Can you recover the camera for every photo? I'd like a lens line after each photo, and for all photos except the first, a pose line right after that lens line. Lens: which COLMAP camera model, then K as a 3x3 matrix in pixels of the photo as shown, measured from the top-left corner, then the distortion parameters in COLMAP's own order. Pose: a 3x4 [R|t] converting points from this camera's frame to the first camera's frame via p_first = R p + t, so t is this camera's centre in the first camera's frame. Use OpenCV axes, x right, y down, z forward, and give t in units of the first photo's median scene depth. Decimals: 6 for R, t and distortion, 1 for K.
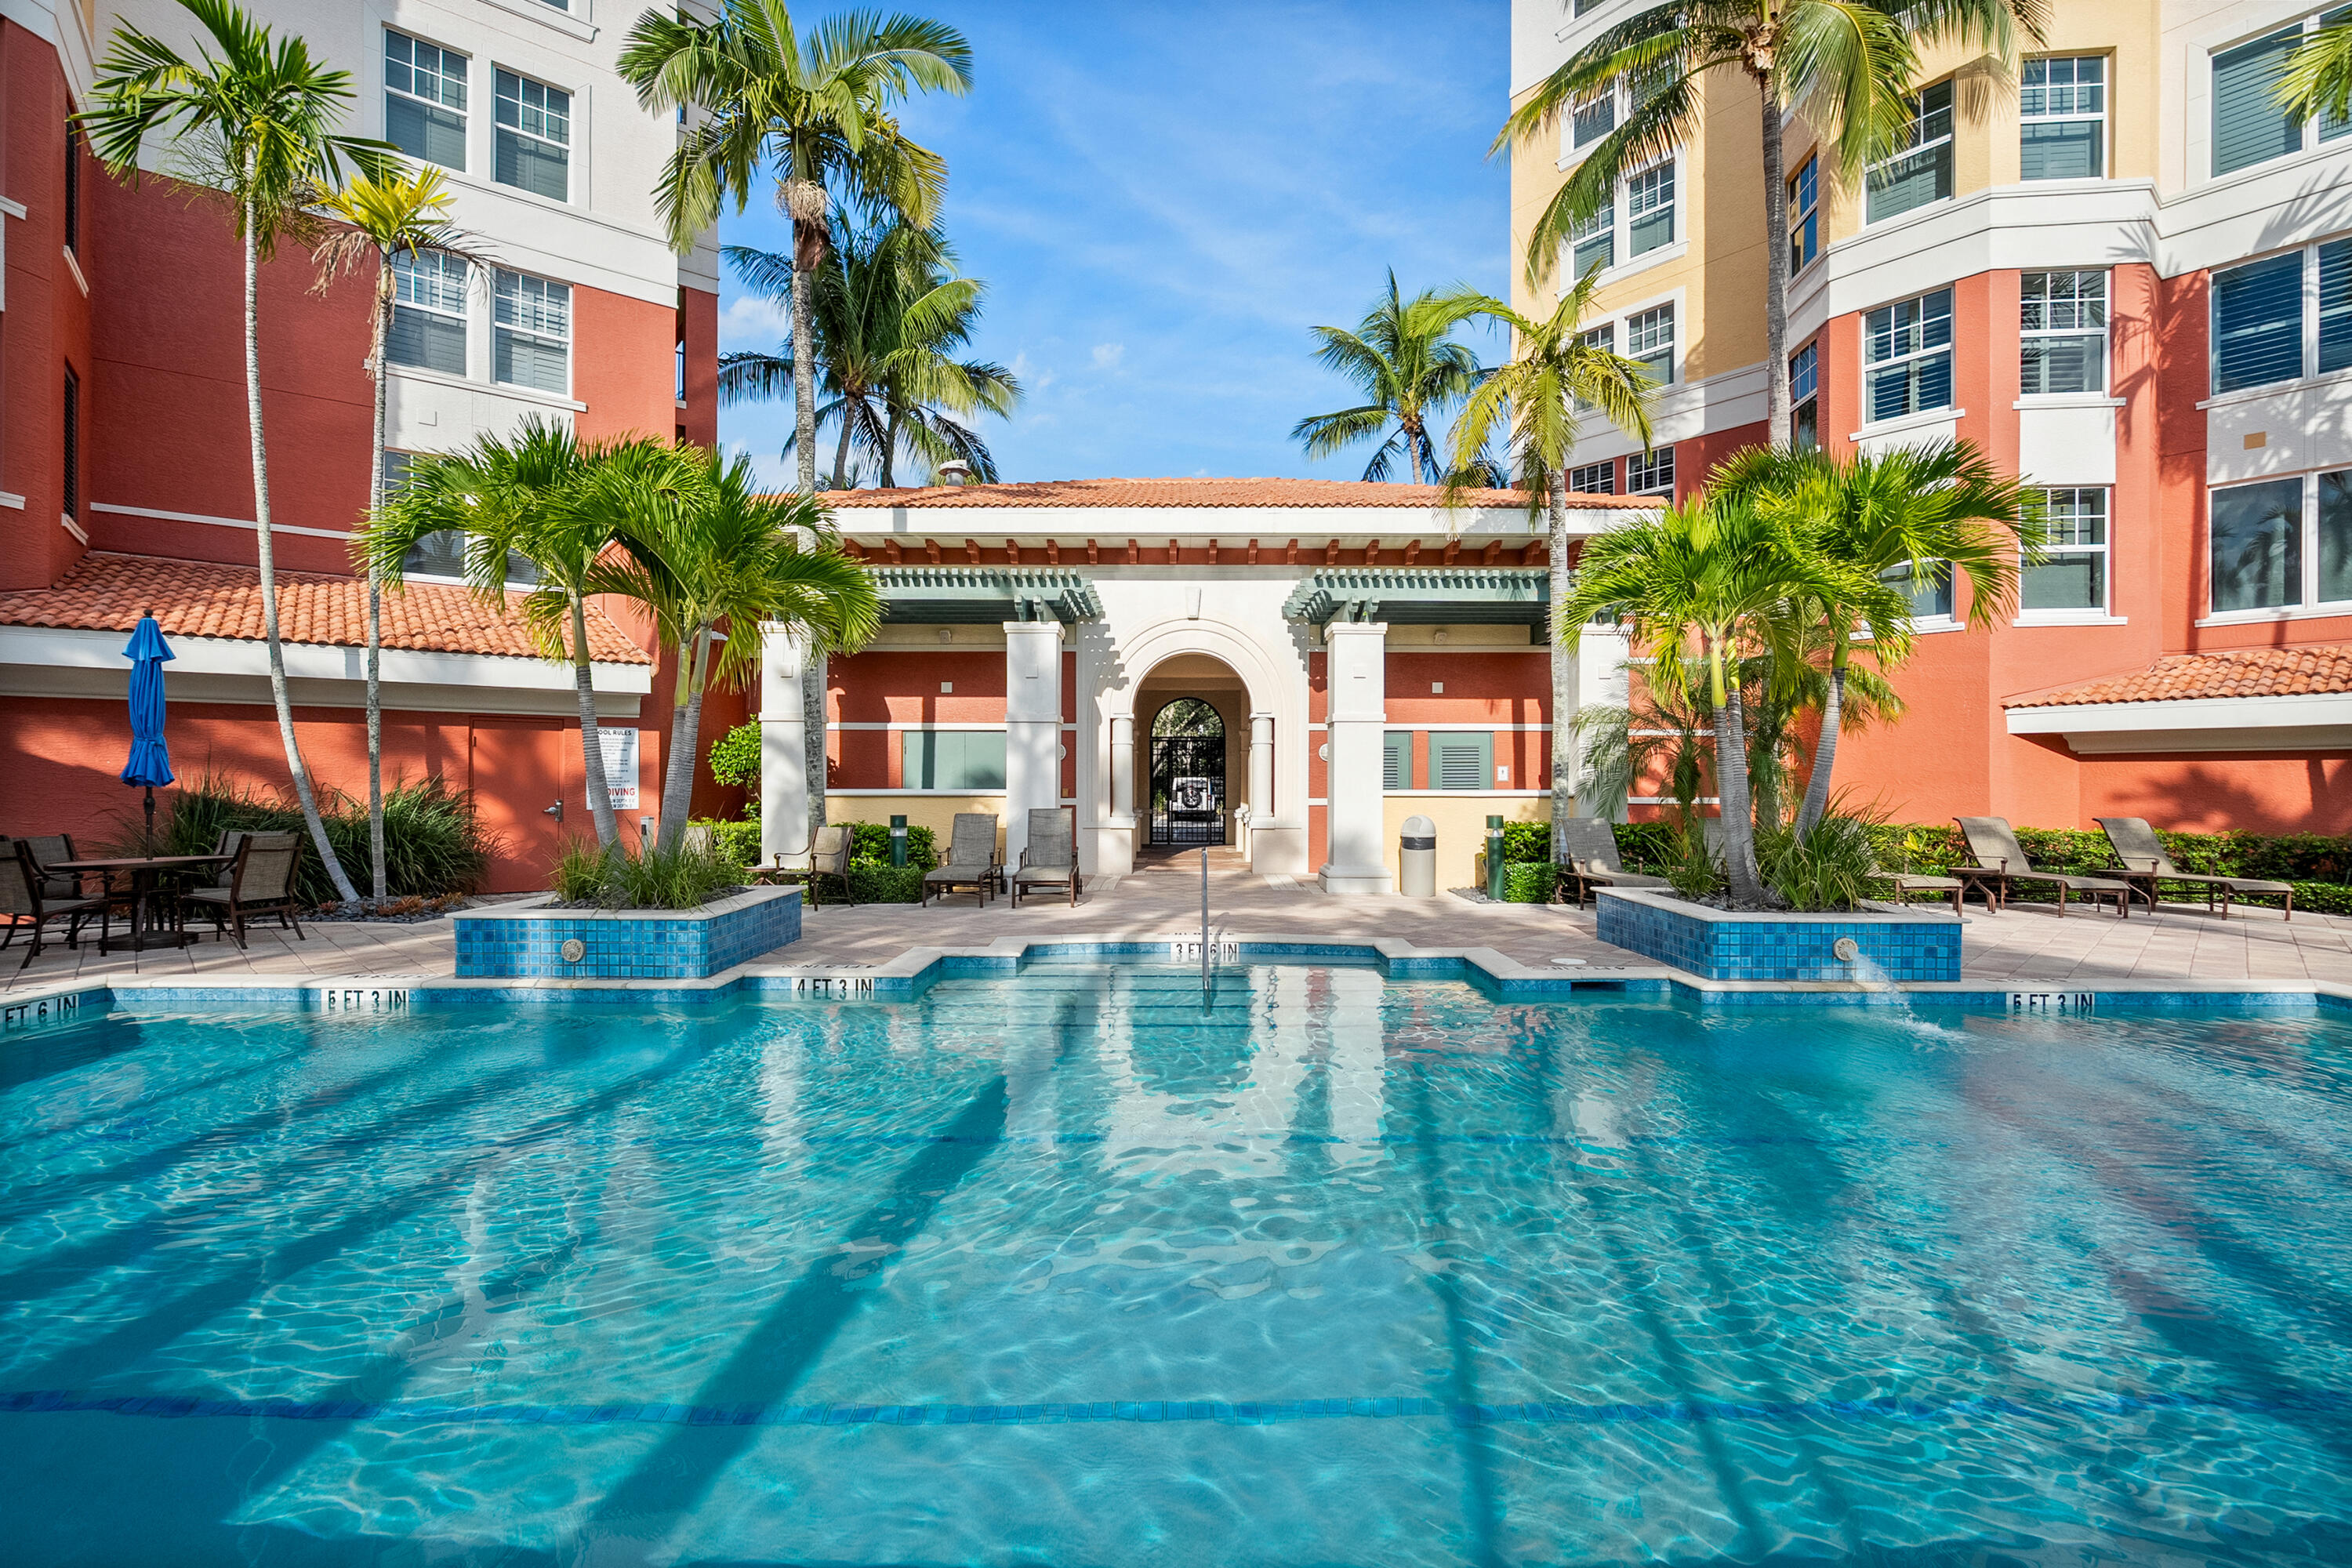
lens RADIAL K [[1080.3, 0, 1175.8], [0, 1080.3, 791.7], [0, 0, 1]] dist [-0.000647, 0.000083]
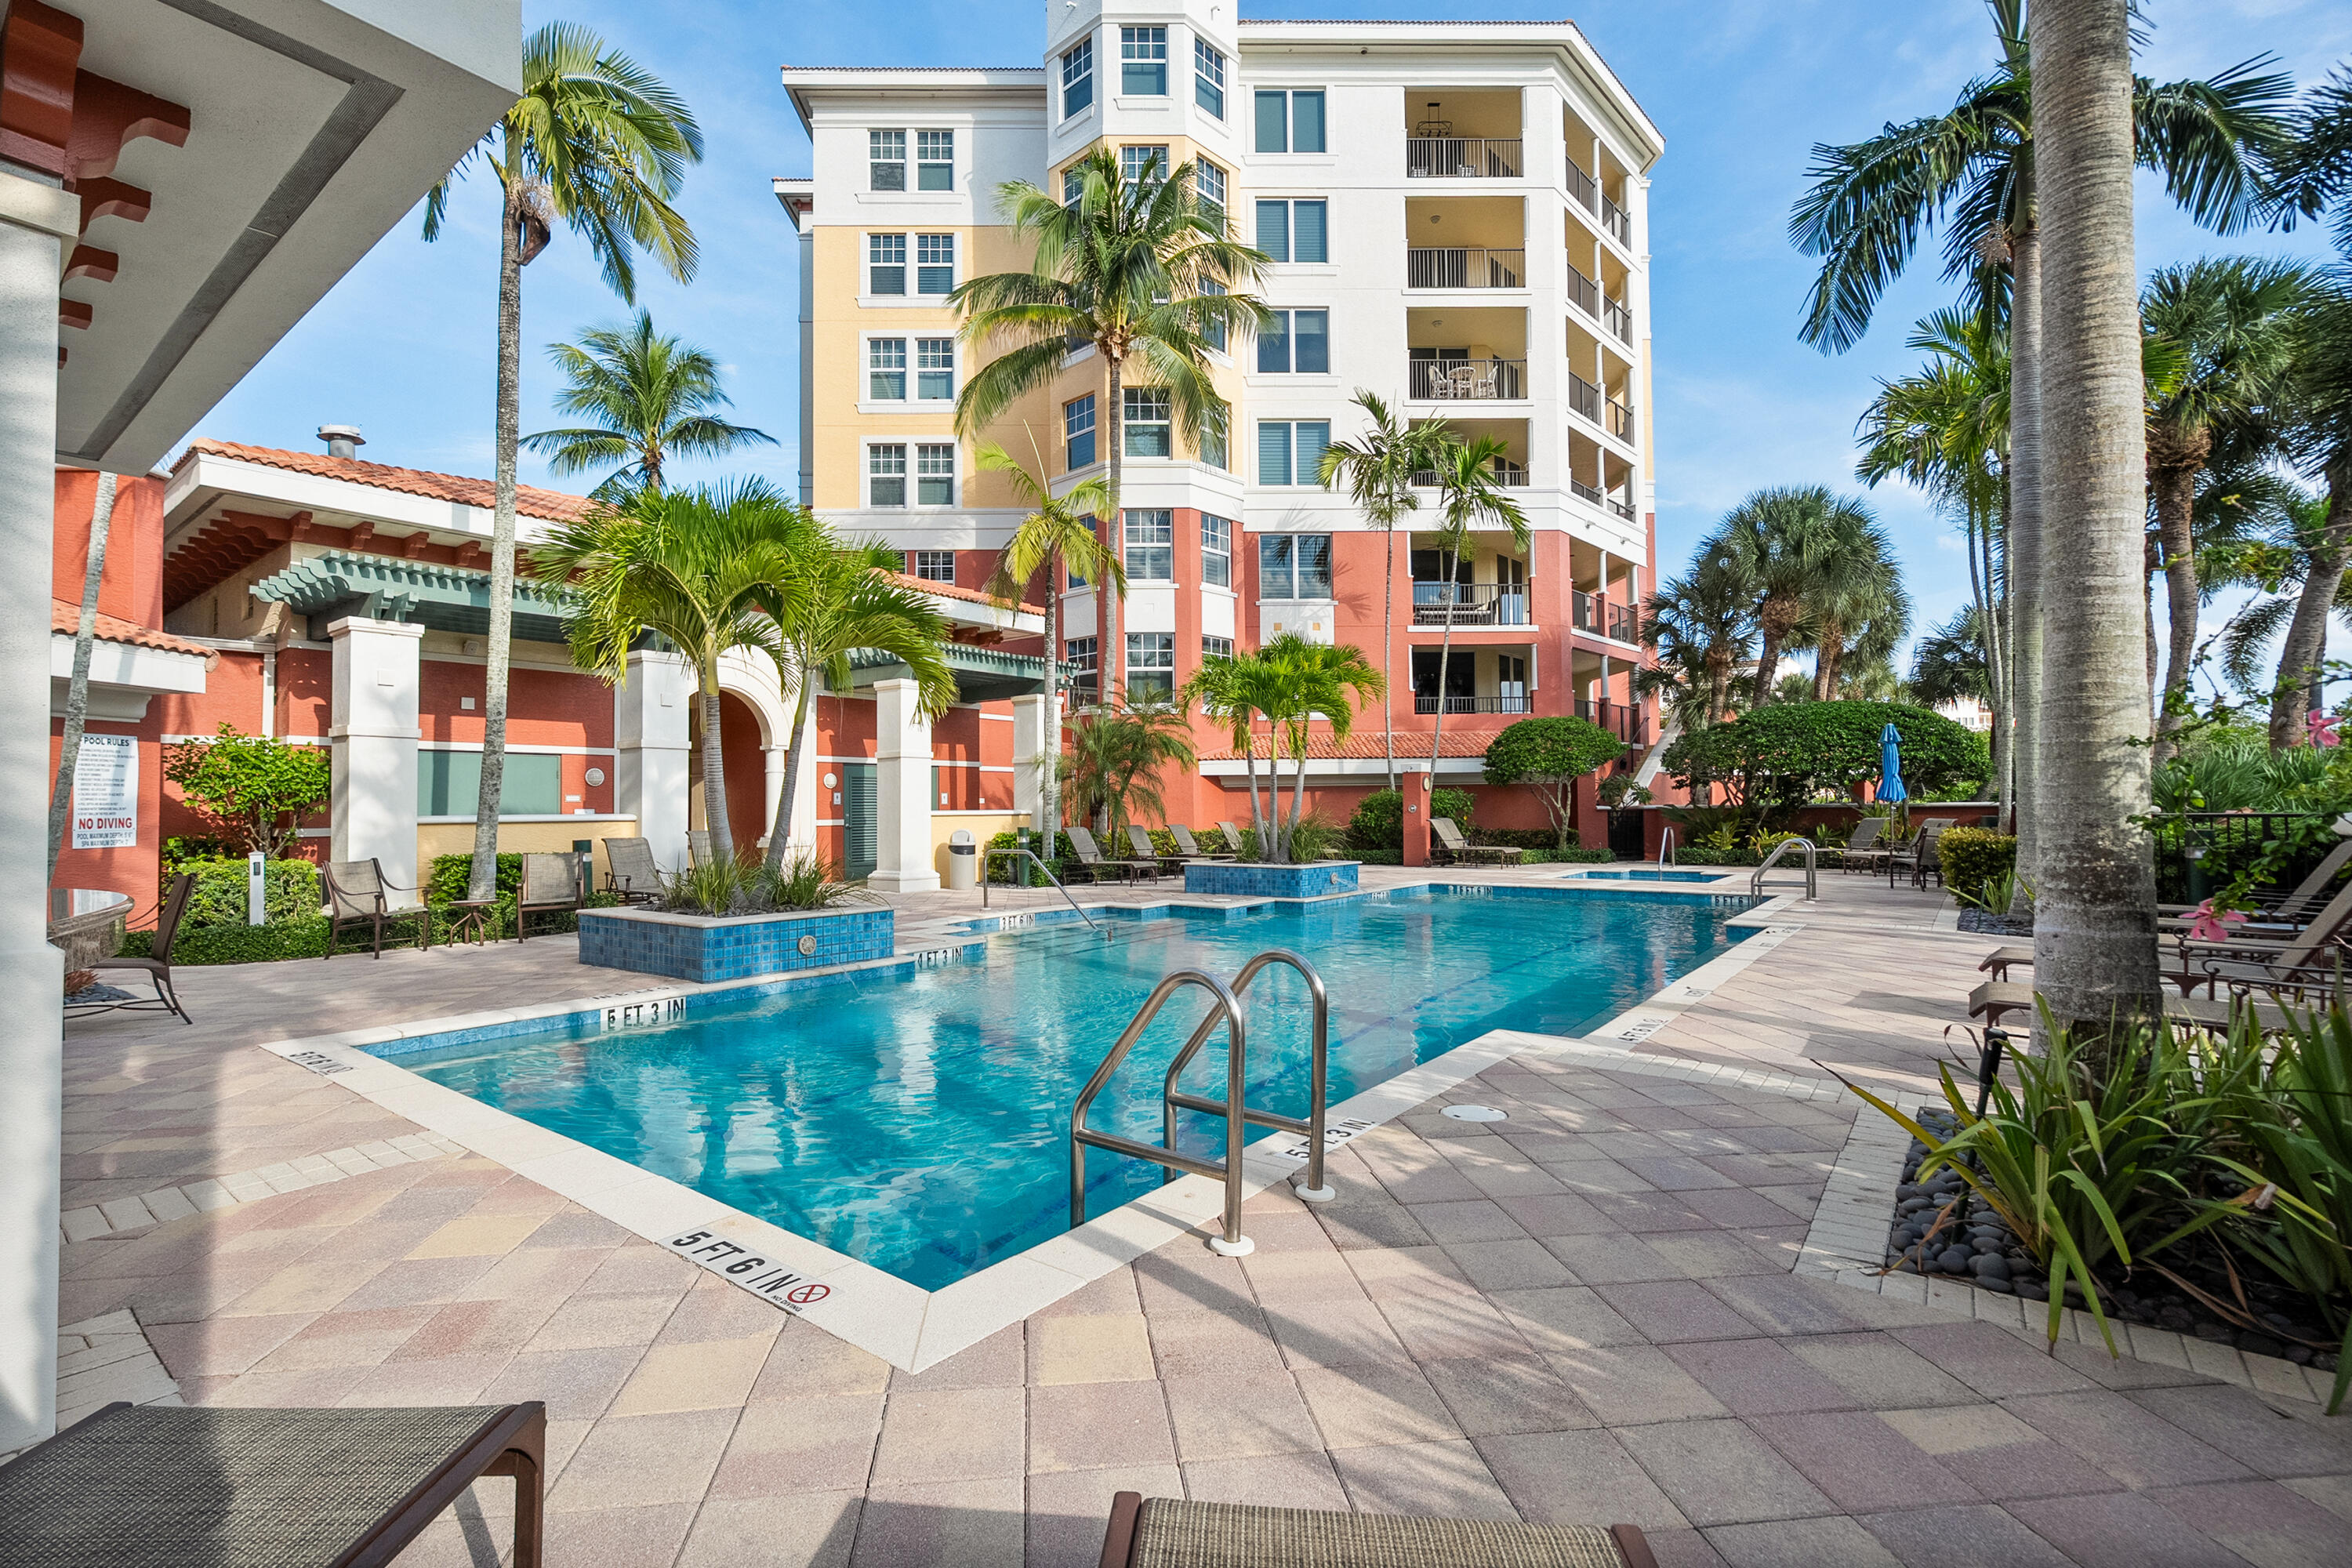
lens RADIAL K [[1080.3, 0, 1178.1], [0, 1080.3, 776.6], [0, 0, 1]] dist [-0.000647, 0.000083]
pose [[0.604804, 0.015804, 0.796218, -0.421363], [0.013833, 0.999444, -0.030346, 0.000661], [-0.796254, 0.029368, 0.604249, -0.017686]]
